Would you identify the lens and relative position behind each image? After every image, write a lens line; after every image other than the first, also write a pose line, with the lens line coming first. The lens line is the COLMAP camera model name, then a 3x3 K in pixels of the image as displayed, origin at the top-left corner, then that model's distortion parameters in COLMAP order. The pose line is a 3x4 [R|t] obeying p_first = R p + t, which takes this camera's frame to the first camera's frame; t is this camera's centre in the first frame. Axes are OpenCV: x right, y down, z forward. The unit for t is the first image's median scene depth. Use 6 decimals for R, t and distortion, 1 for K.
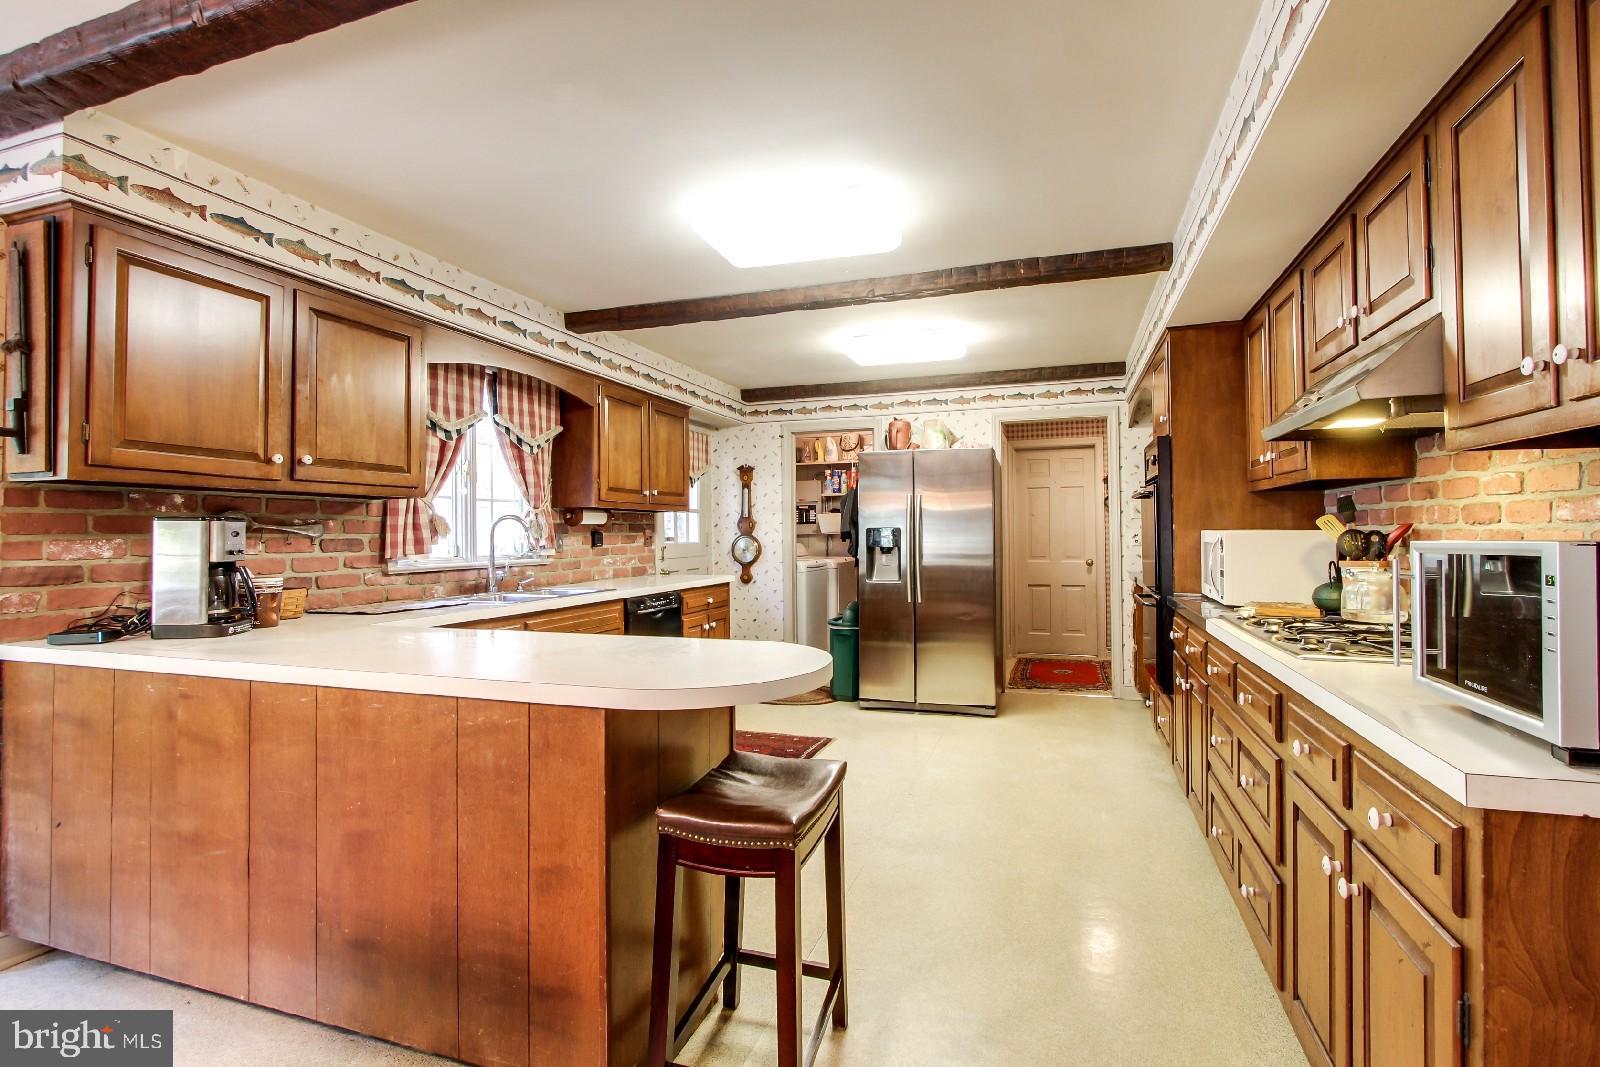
lens RADIAL K [[739.7, 0, 795.5], [0, 739.7, 521.4], [0, 0, 1]] dist [-0.014994, 0.001306]
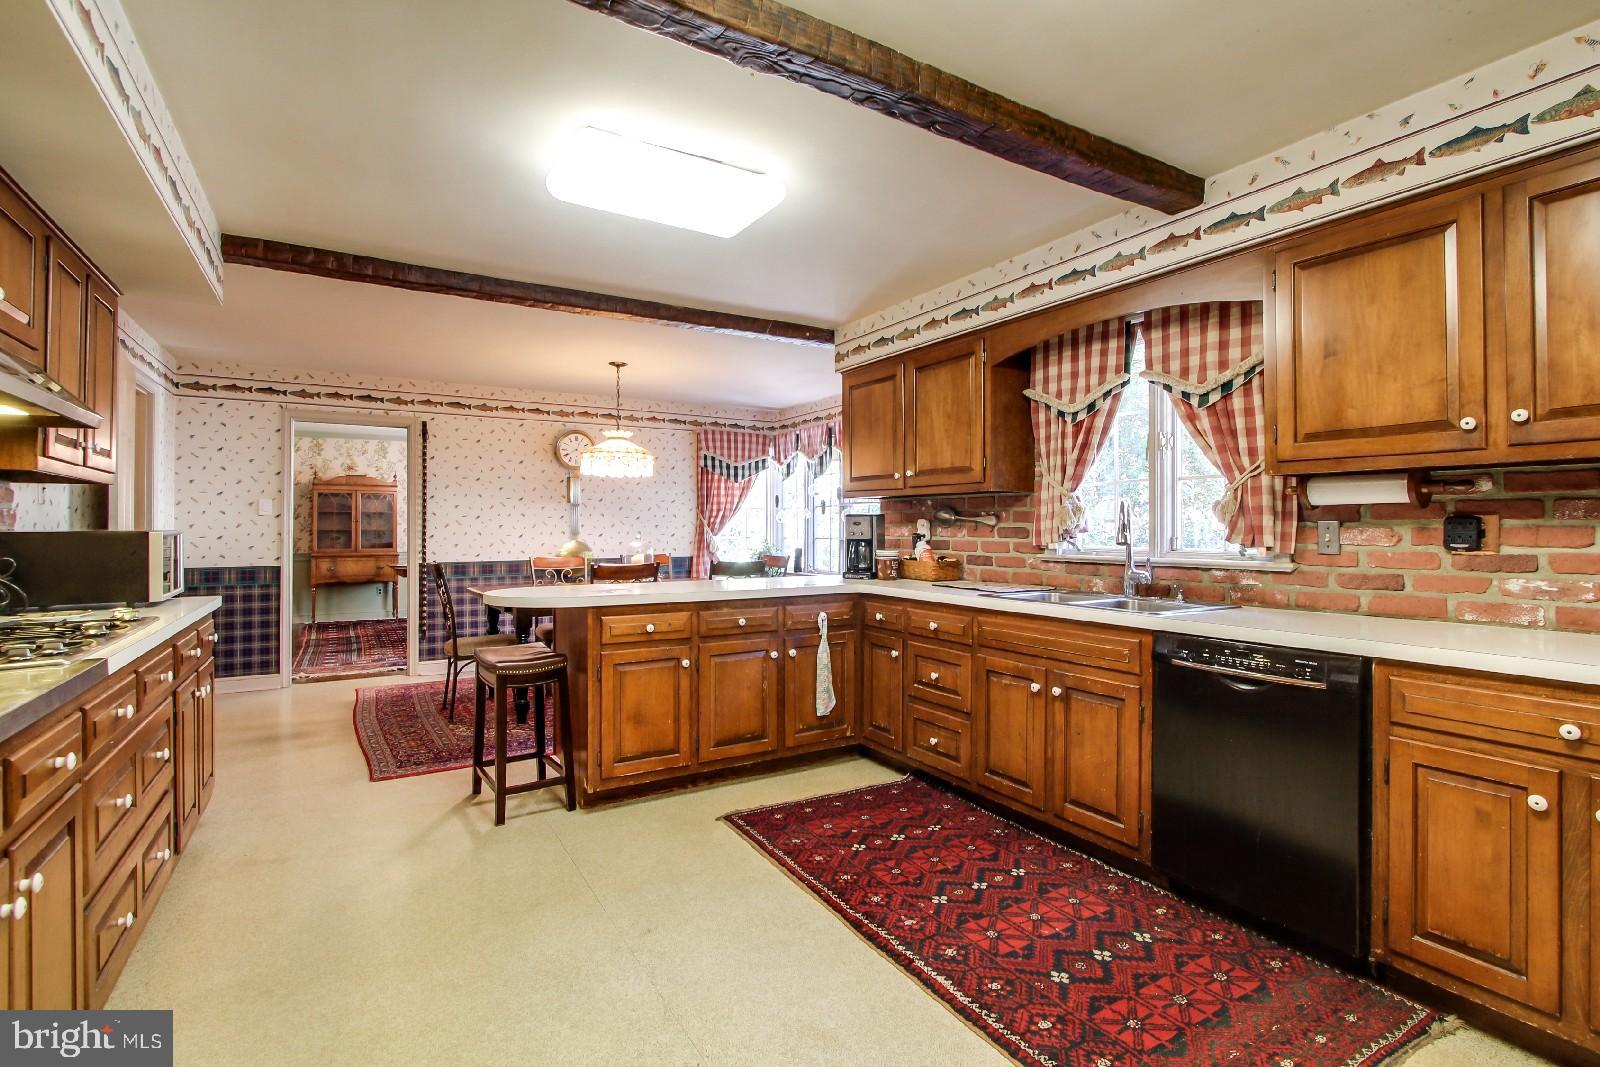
lens RADIAL K [[739.7, 0, 799.3], [0, 739.7, 527.4], [0, 0, 1]] dist [-0.014994, 0.001306]
pose [[-0.629654, 0.007330, -0.776841, 0.458423], [0.016619, 0.999854, -0.004036, 0.019768], [0.776698, -0.015452, -0.629684, 1.263968]]
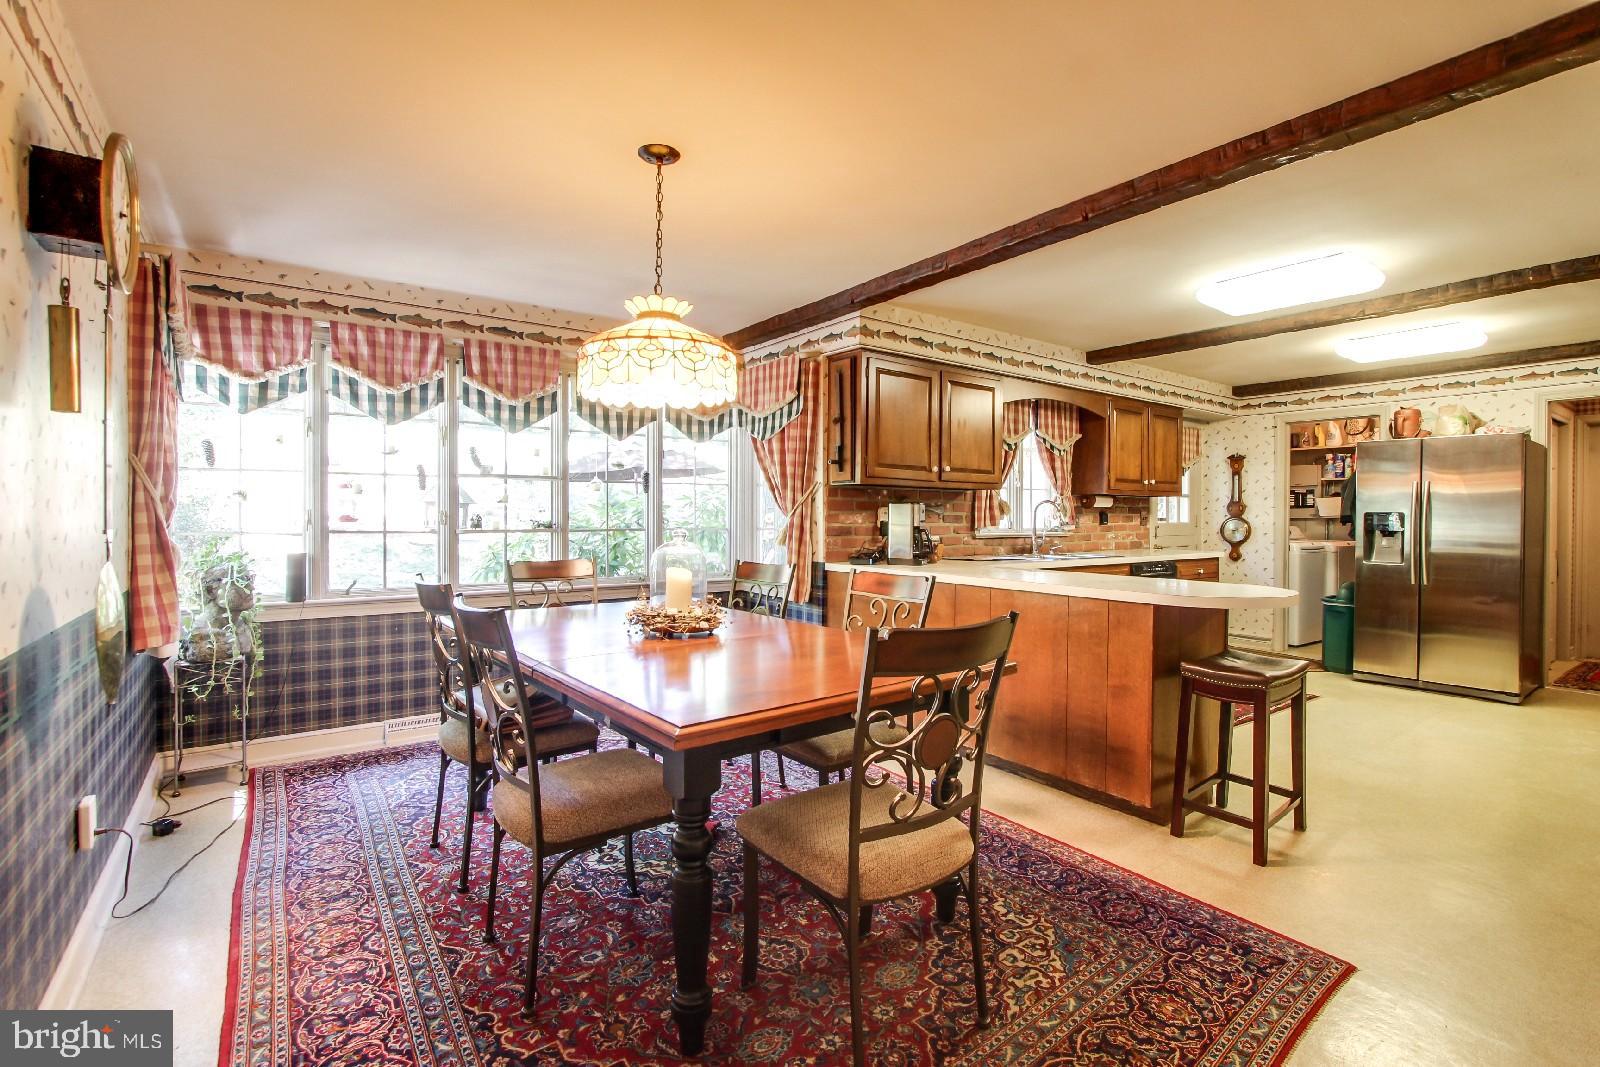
lens RADIAL K [[739.7, 0, 809.3], [0, 739.7, 518.0], [0, 0, 1]] dist [-0.014994, 0.001306]
pose [[0.831119, 0.017298, -0.555826, 0.025619], [-0.005042, 0.999709, 0.023573, -0.005747], [0.556072, -0.016789, 0.830964, -0.454071]]
